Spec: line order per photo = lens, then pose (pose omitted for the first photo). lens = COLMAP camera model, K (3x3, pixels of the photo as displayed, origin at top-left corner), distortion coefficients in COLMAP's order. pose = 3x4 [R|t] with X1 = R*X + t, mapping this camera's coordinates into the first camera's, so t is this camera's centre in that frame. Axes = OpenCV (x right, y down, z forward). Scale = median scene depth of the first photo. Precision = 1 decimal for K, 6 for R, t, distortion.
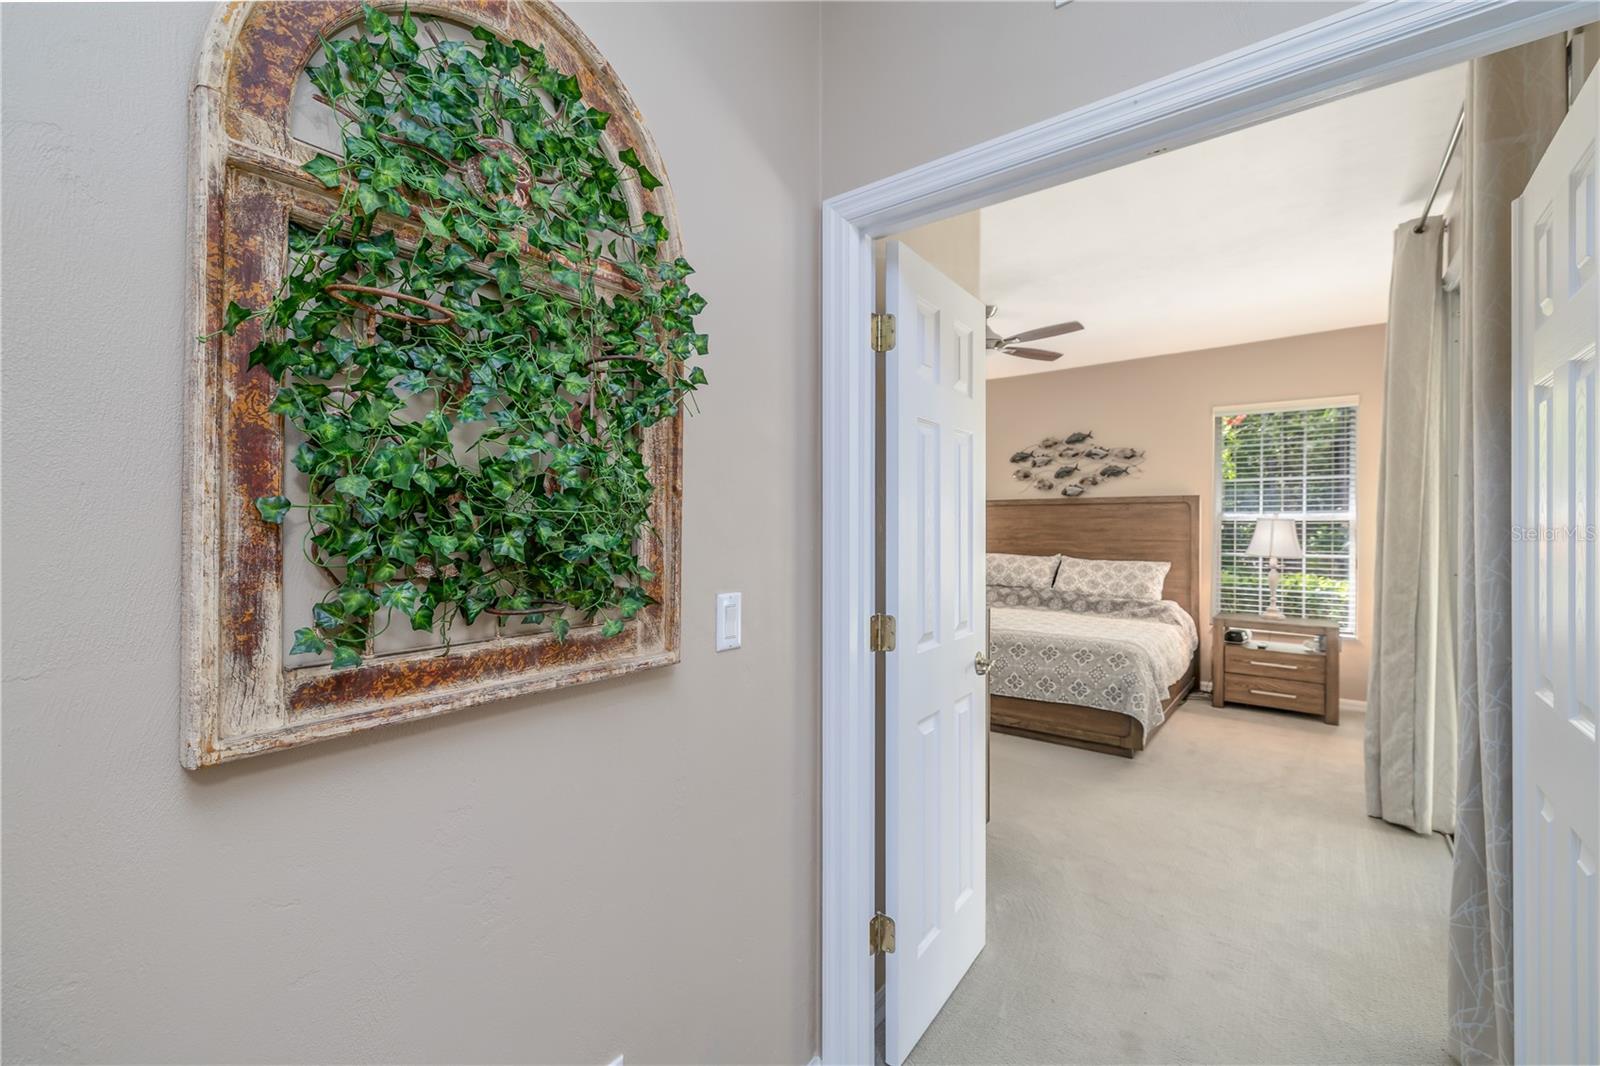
lens RADIAL K [[672.9, 0, 789.7], [0, 672.9, 529.3], [0, 0, 1]] dist [-0.008845, 0.001217]
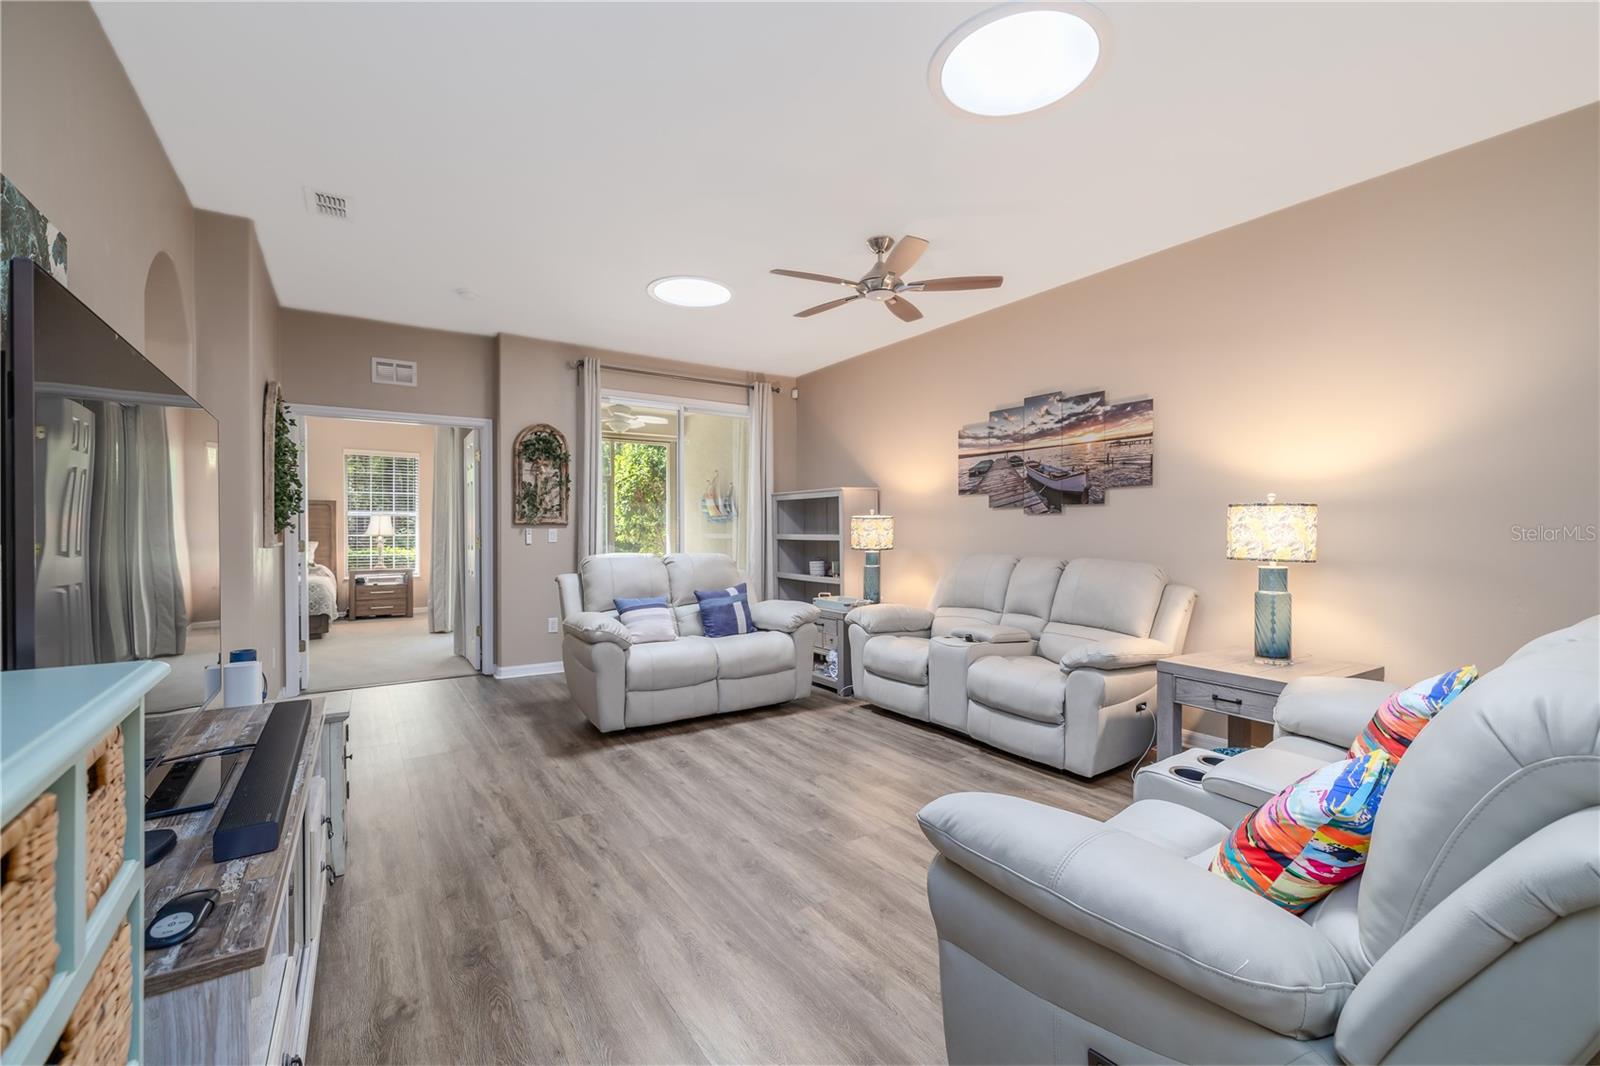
lens RADIAL K [[680.0, 0, 800.7], [0, 680.0, 530.2], [0, 0, 1]] dist [-0.001880, -0.000451]
pose [[0.326108, -0.003010, 0.945328, -0.624426], [0.006010, 0.999981, 0.001110, 0.028391], [-0.945313, 0.005320, 0.326120, -0.658913]]
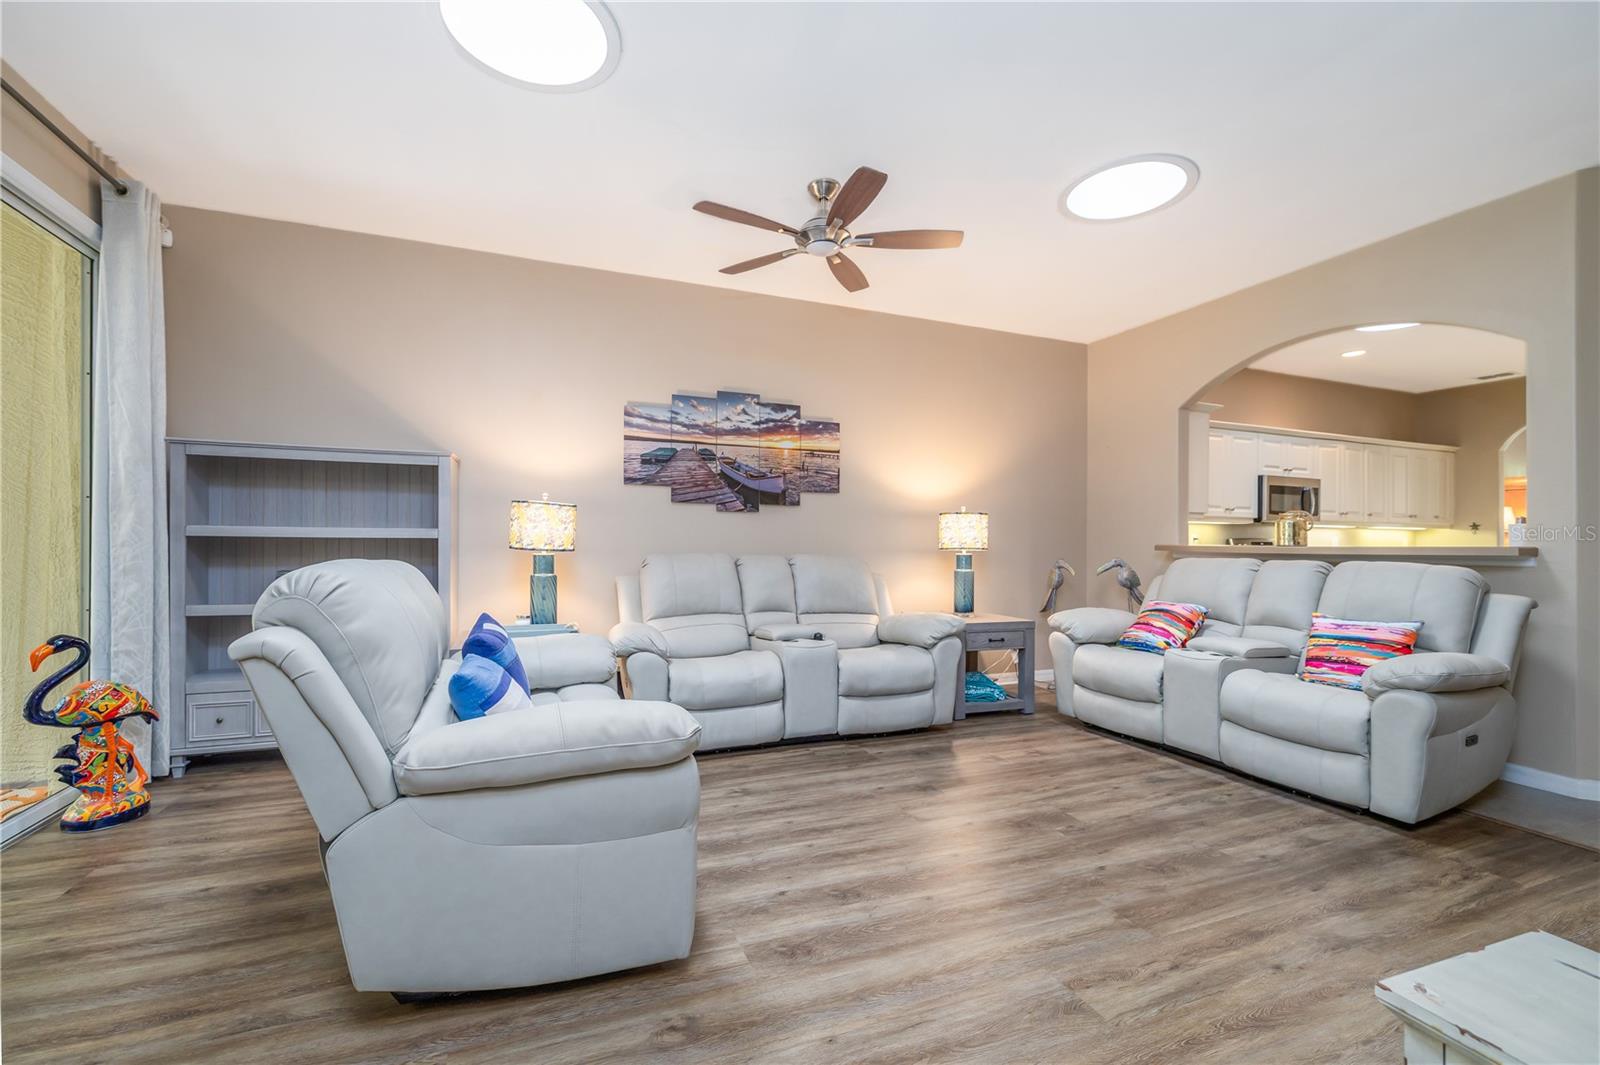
lens RADIAL K [[680.0, 0, 790.4], [0, 680.0, 544.3], [0, 0, 1]] dist [-0.001880, -0.000451]
pose [[-0.860035, -0.008899, 0.510157, -0.214122], [-0.007446, 0.999960, 0.004892, 0.046564], [-0.510180, 0.000409, -0.860068, 0.027120]]
